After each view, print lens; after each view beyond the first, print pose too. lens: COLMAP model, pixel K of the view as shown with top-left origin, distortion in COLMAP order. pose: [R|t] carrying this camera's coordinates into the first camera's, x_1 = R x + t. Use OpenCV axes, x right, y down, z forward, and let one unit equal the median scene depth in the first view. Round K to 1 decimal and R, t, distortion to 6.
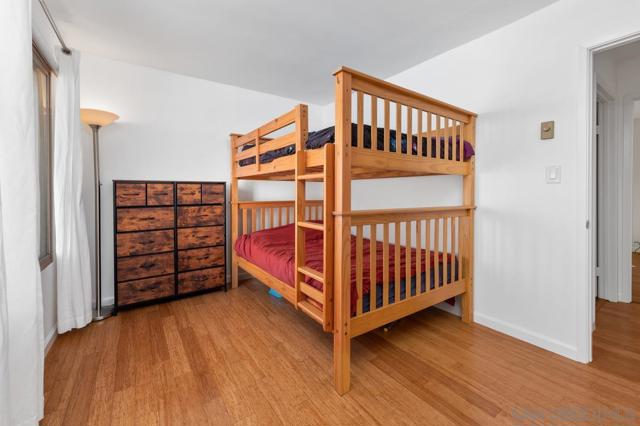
lens RADIAL K [[265.0, 0, 314.4], [0, 265.0, 200.8], [0, 0, 1]] dist [-0.000352, -0.000489]
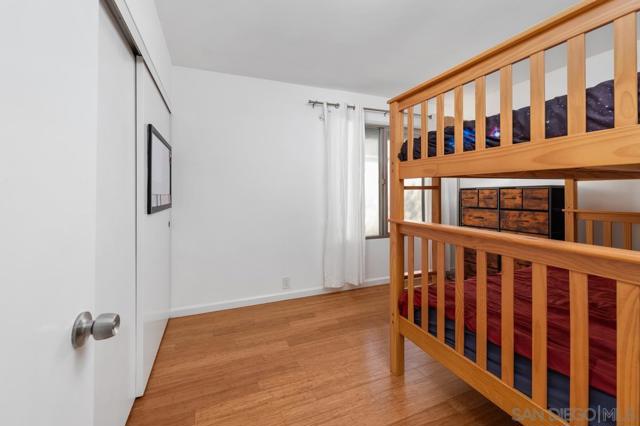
lens RADIAL K [[265.0, 0, 322.4], [0, 265.0, 190.8], [0, 0, 1]] dist [-0.000352, -0.000489]
pose [[-0.192596, -0.003250, -0.981273, 0.710920], [-0.024681, 0.999694, 0.001533, -0.040786], [0.980968, 0.024514, -0.192617, 0.478649]]
